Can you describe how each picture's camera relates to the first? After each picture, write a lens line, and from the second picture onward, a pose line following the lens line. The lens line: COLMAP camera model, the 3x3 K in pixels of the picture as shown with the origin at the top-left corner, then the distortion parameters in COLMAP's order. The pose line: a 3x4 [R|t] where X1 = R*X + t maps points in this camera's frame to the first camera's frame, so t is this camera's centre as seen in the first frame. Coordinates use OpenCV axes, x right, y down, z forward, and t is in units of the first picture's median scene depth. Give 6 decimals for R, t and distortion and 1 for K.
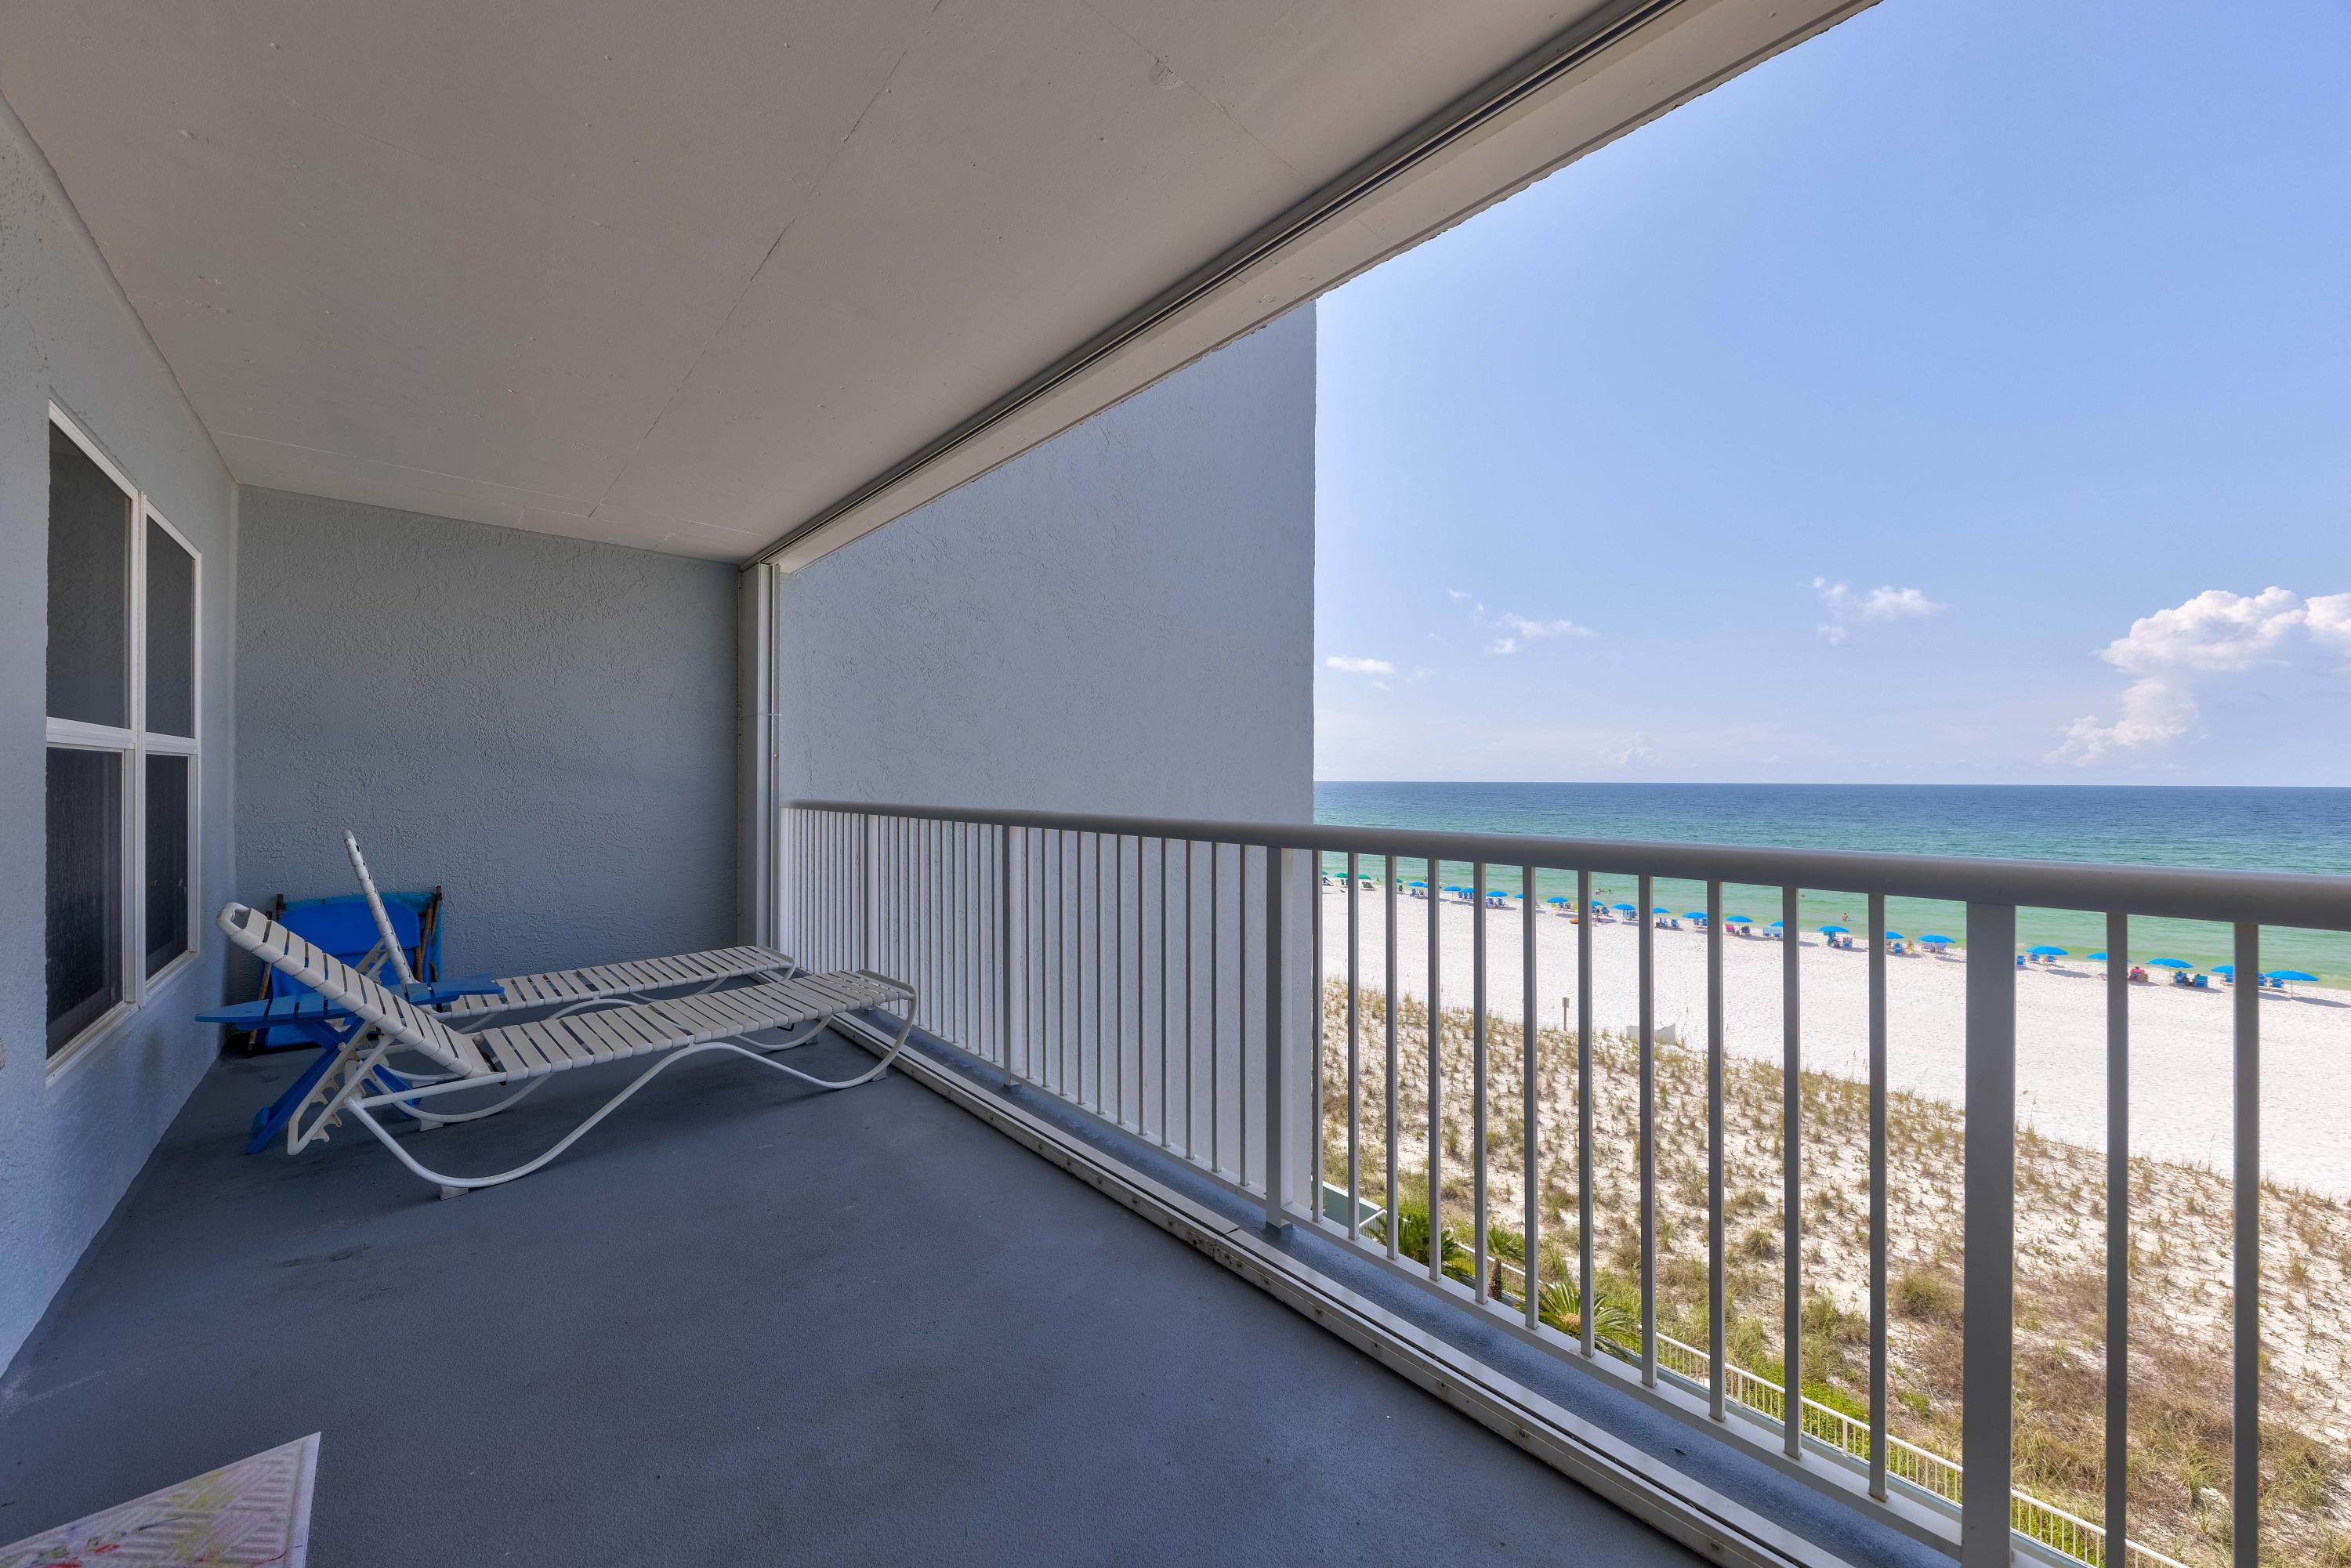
lens RADIAL K [[832.2, 0, 1173.5], [0, 832.2, 784.8], [0, 0, 1]] dist [-0.006018, -0.000056]
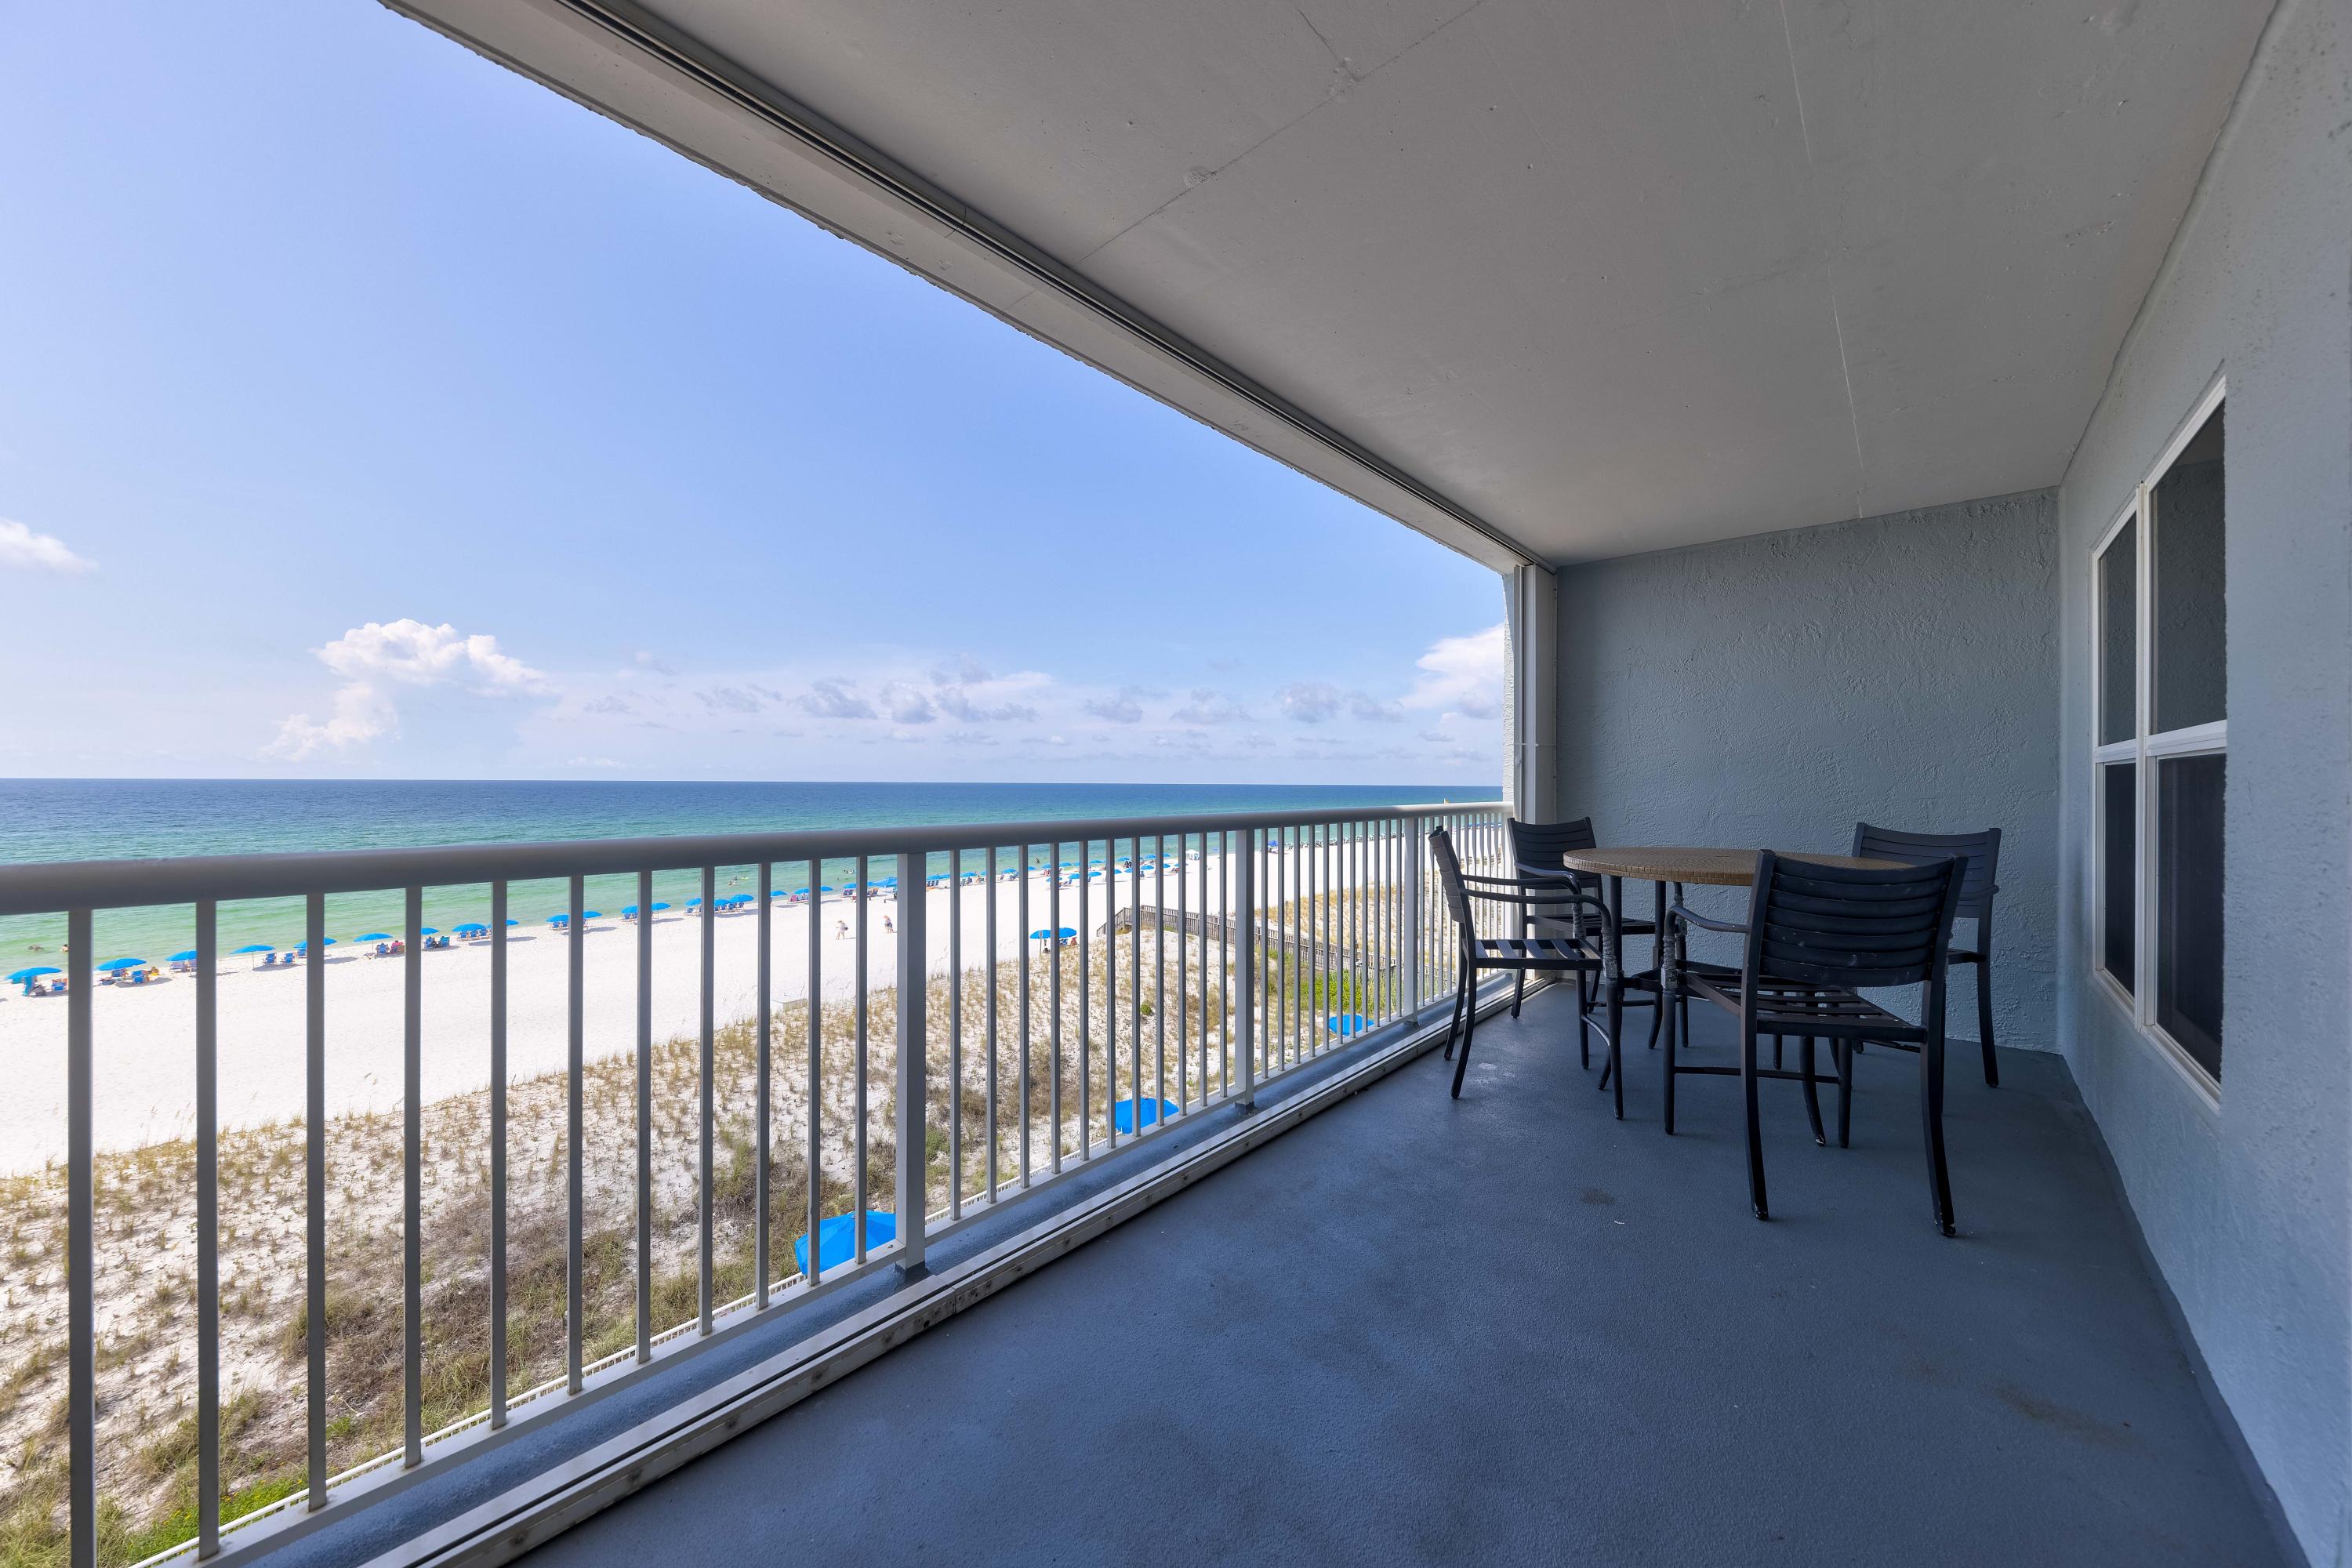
lens RADIAL K [[832.6, 0, 1173.8], [0, 832.6, 779.6], [0, 0, 1]] dist [-0.006018, -0.000056]
pose [[-0.119426, -0.001662, 0.992842, -0.125856], [0.000917, 0.999998, 0.001784, -0.000859], [-0.992843, 0.001124, -0.119424, 0.126433]]
